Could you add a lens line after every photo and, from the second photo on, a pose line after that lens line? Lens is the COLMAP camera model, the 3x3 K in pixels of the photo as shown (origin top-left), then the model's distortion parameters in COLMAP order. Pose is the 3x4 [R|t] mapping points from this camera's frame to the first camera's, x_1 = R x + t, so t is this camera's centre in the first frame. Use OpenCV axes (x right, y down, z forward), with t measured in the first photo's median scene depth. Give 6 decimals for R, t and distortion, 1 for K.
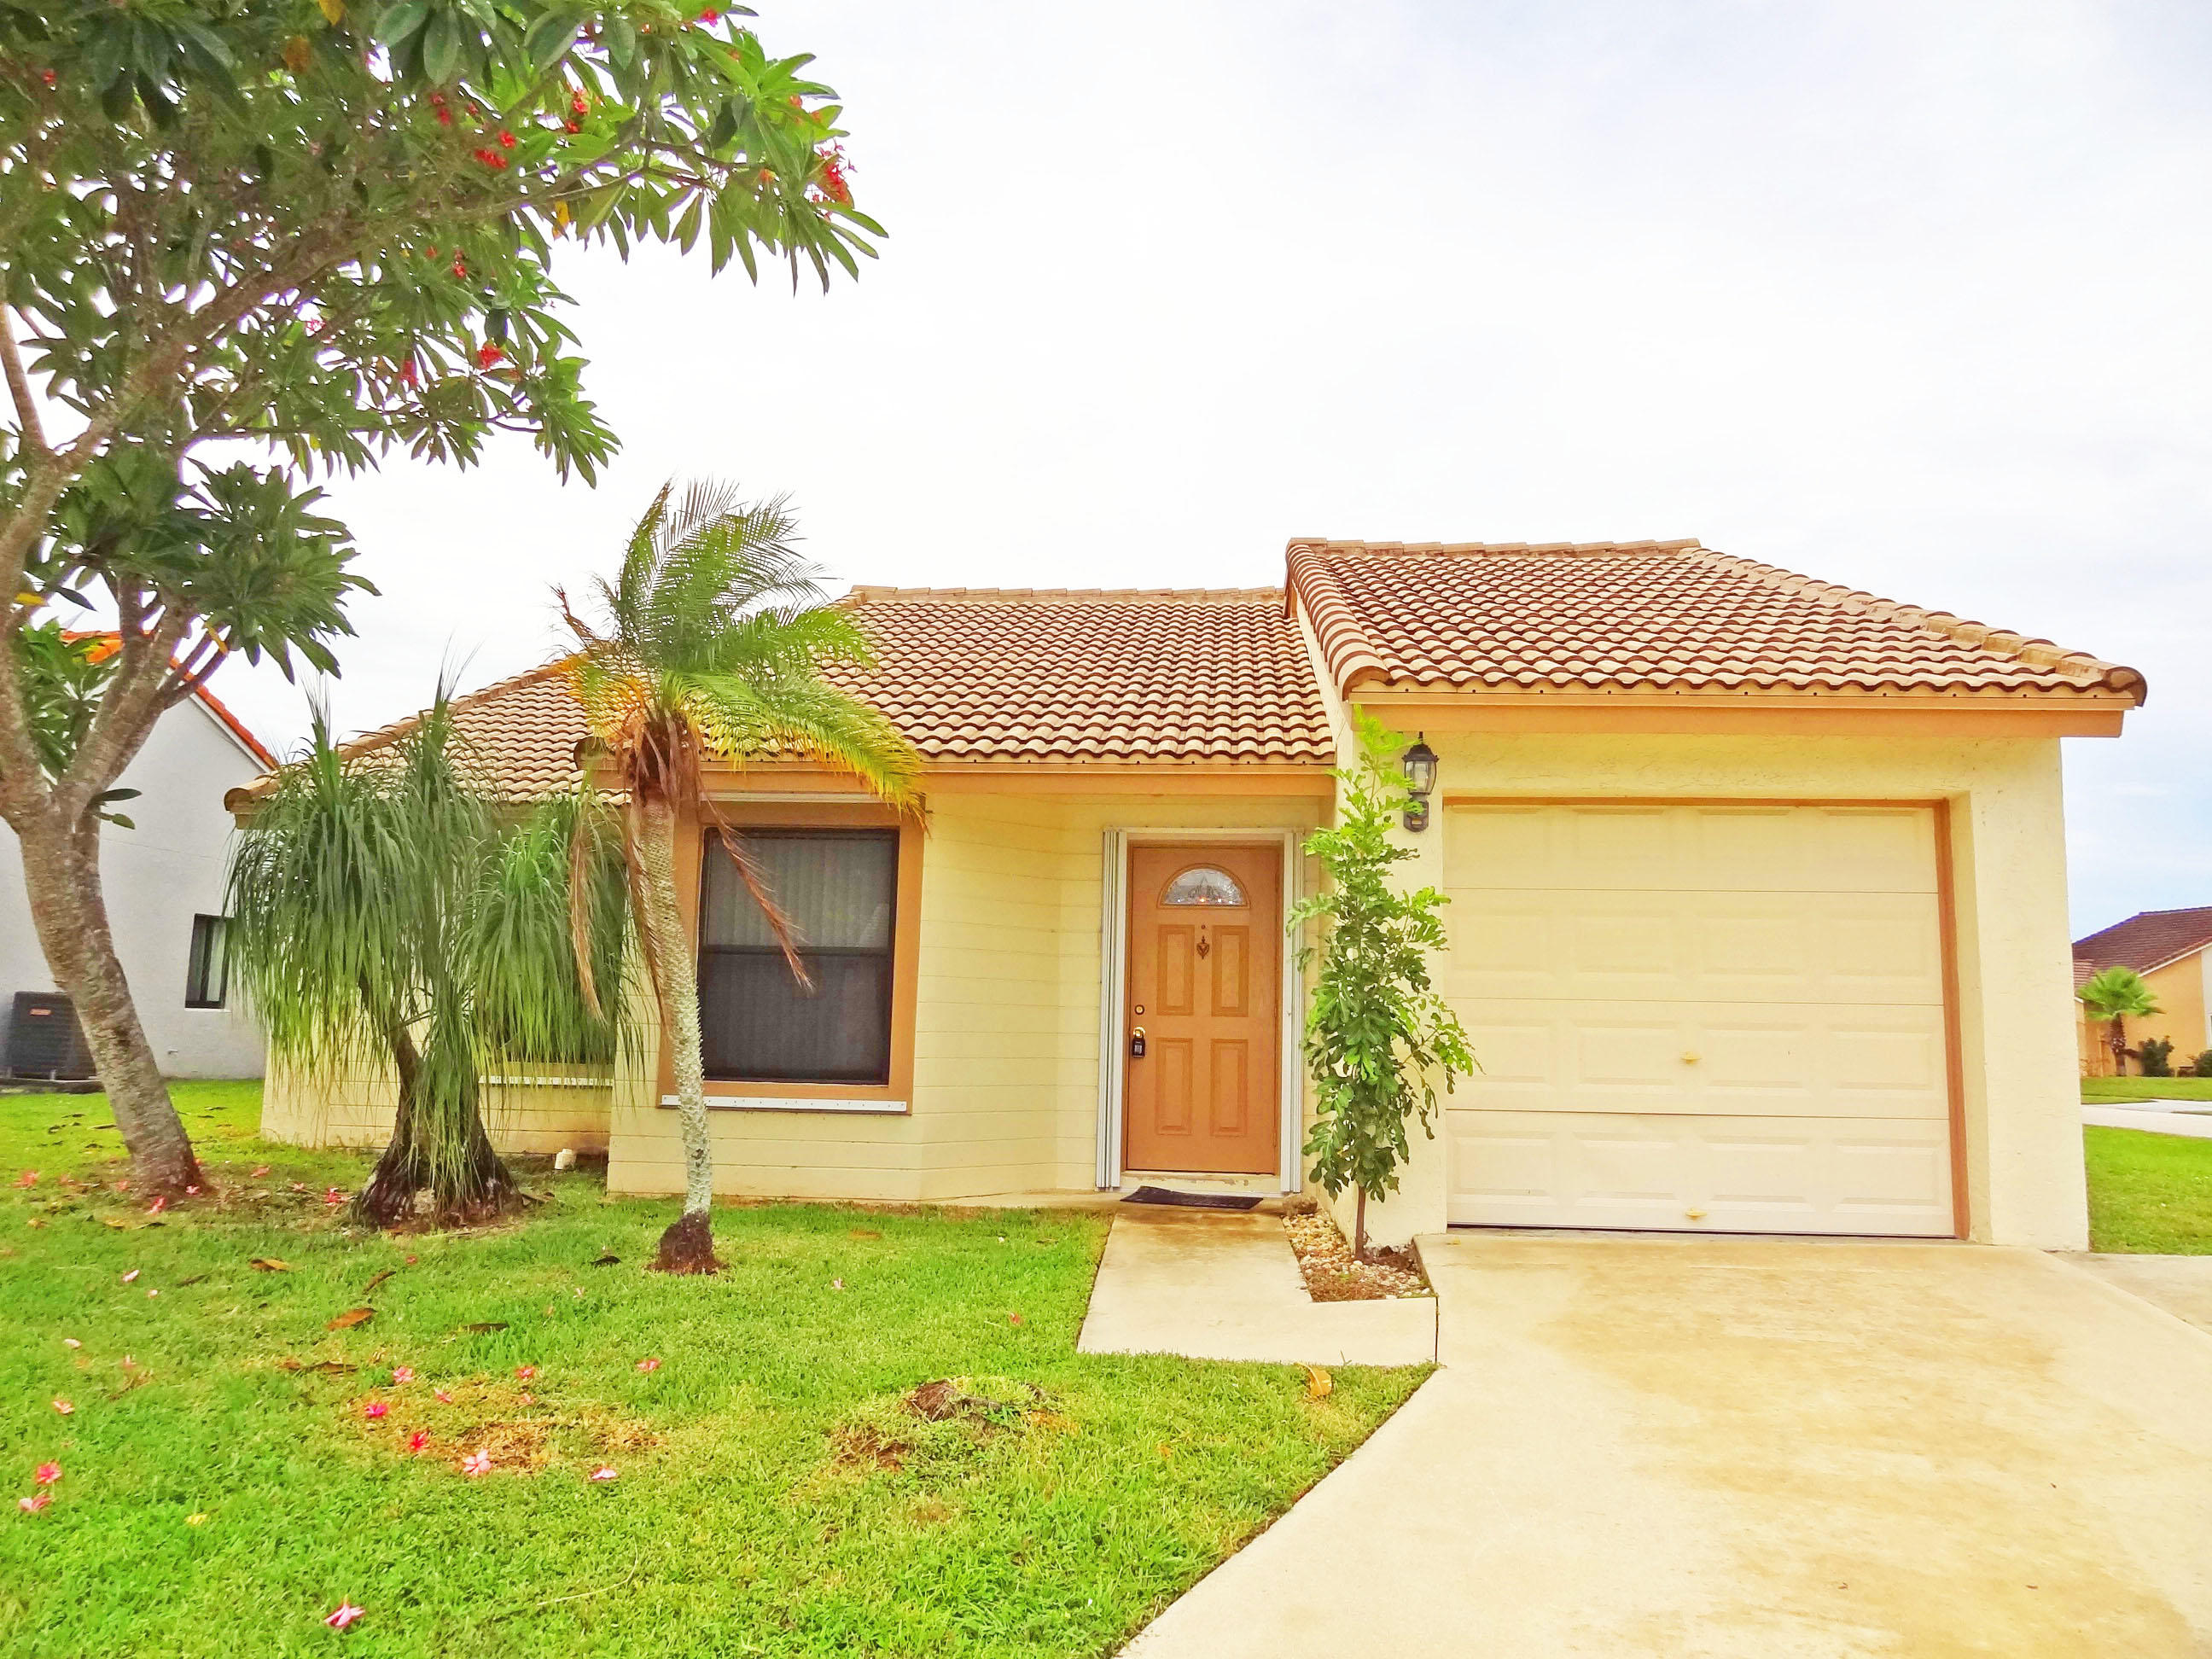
lens RADIAL K [[1548.5, 0, 1106.0], [0, 1548.5, 829.5], [0, 0, 1]] dist [0.000563, 0.002875]
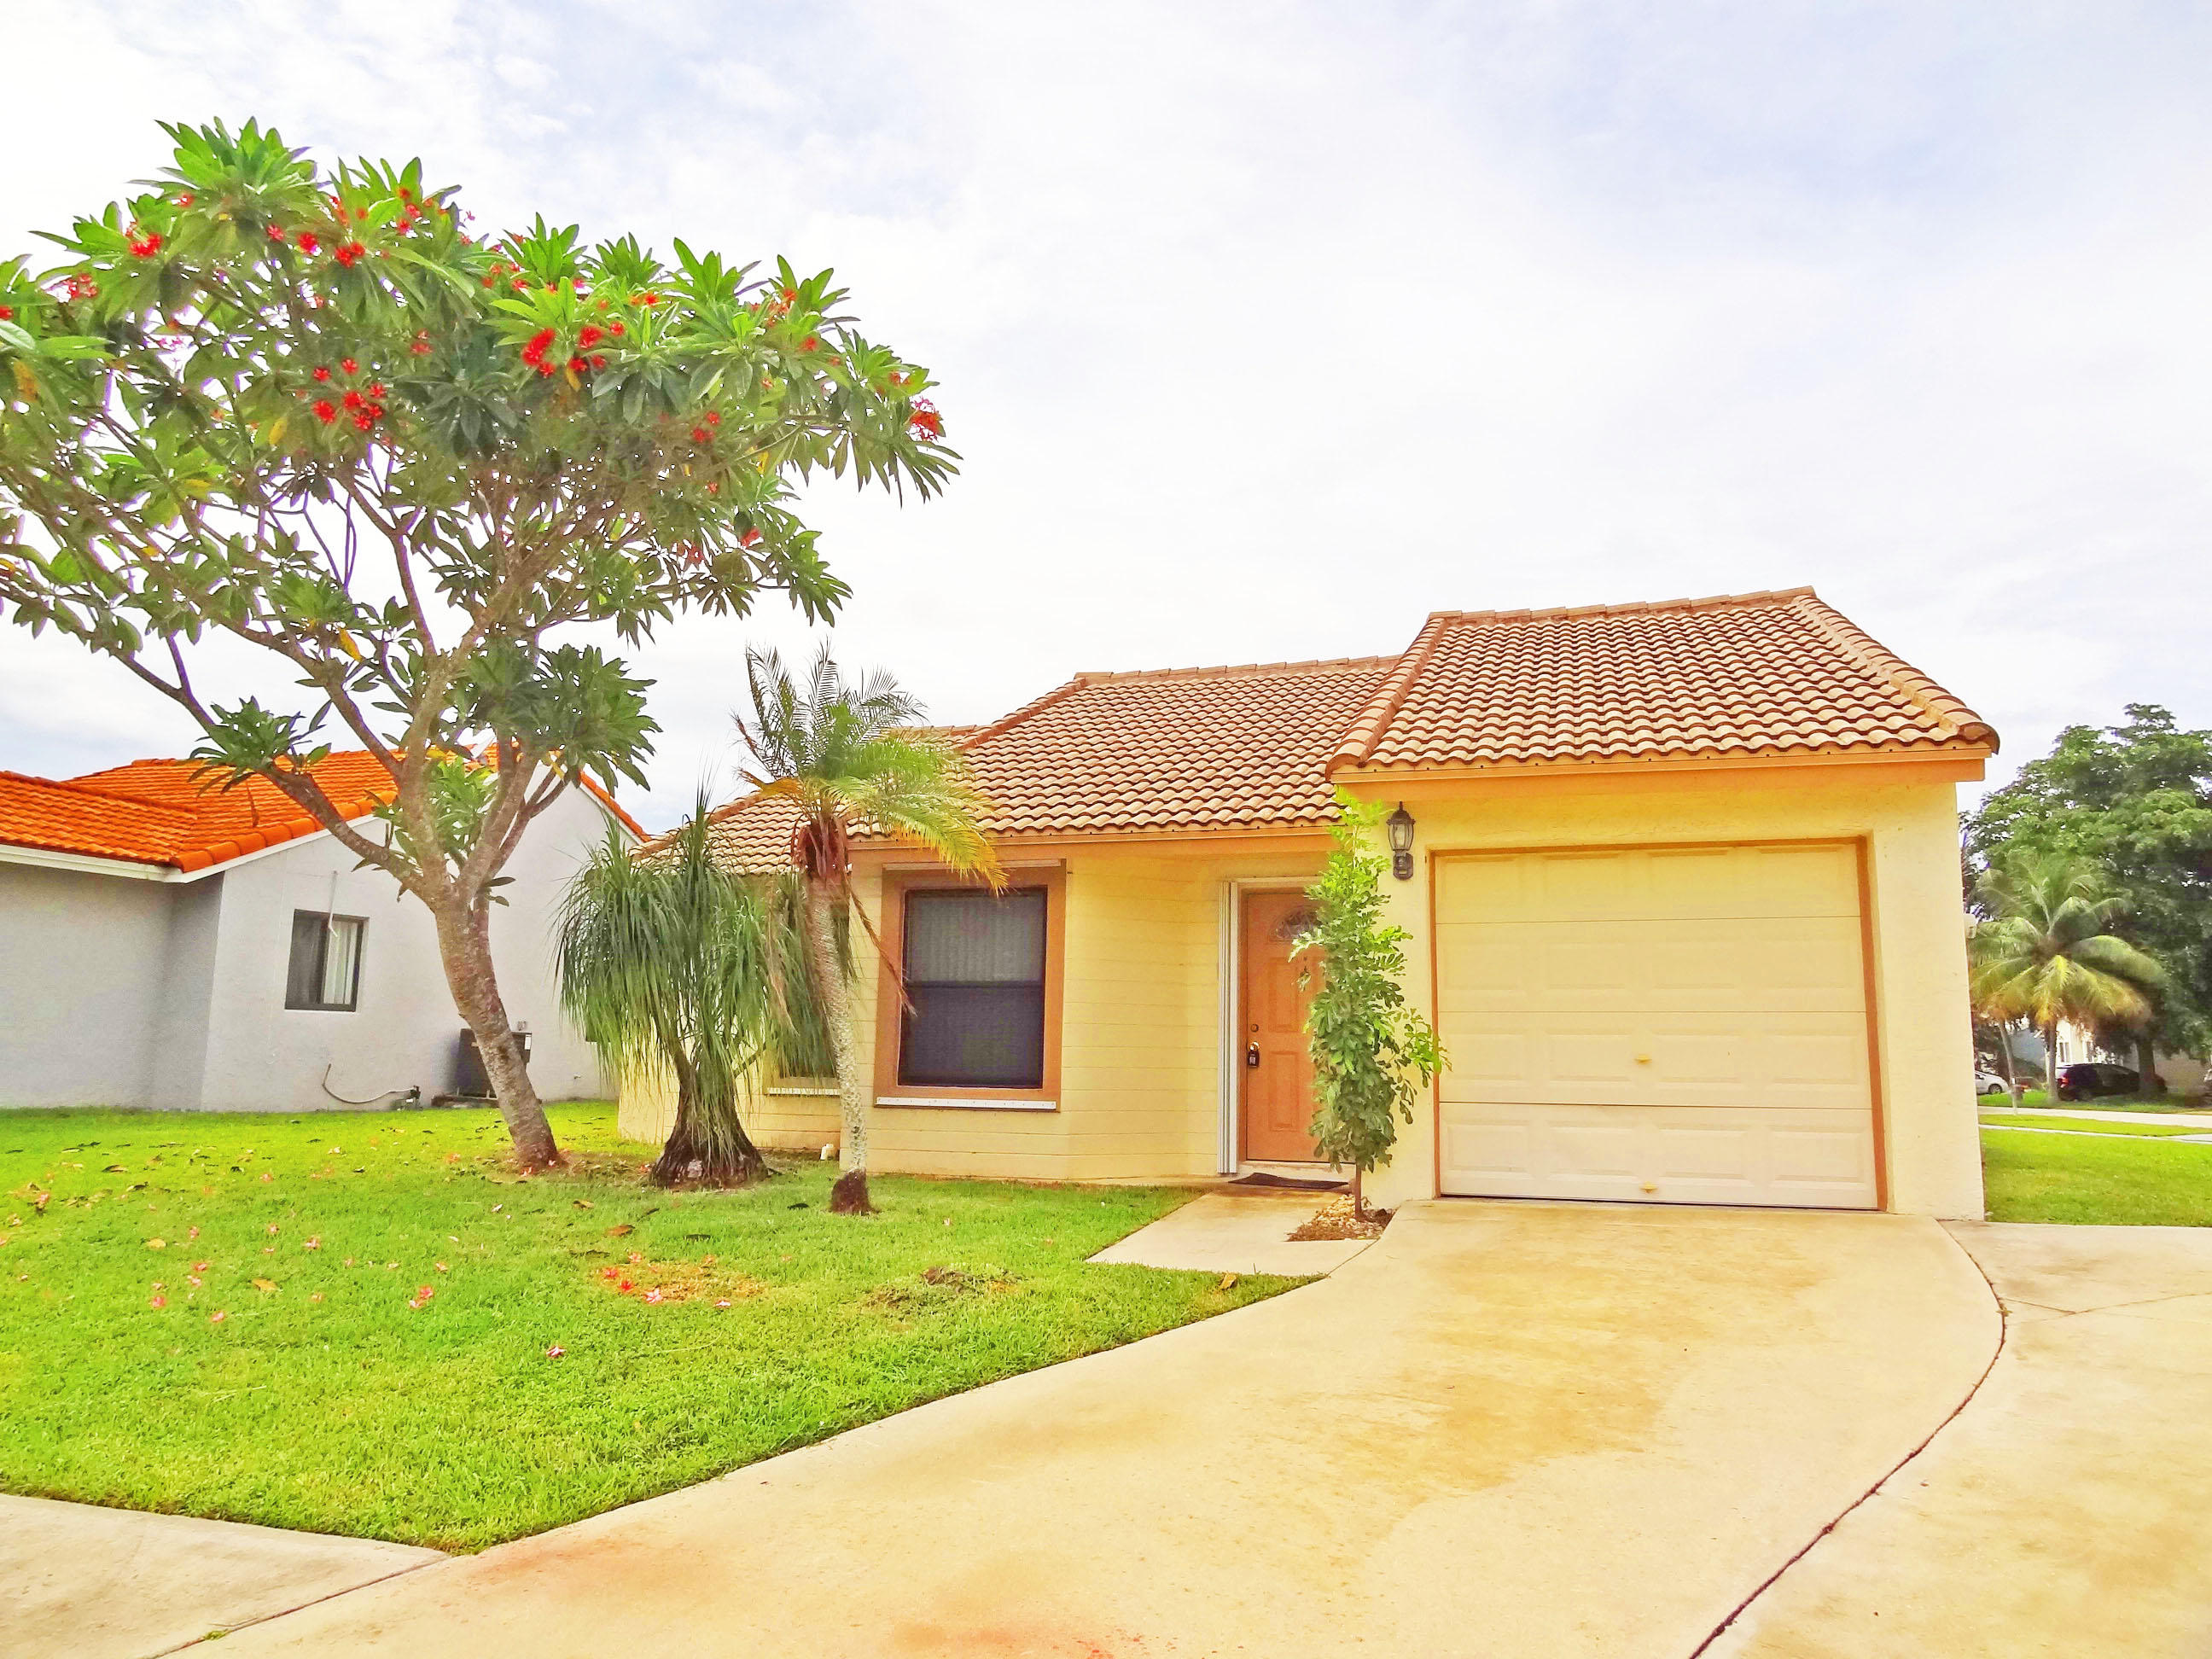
lens RADIAL K [[1548.5, 0, 1106.0], [0, 1548.5, 829.5], [0, 0, 1]] dist [0.000563, 0.002875]
pose [[0.972279, -0.041308, -0.230148, 0.238575], [0.036075, 0.998987, -0.026902, -0.012988], [0.231026, 0.017854, 0.972784, -0.258593]]
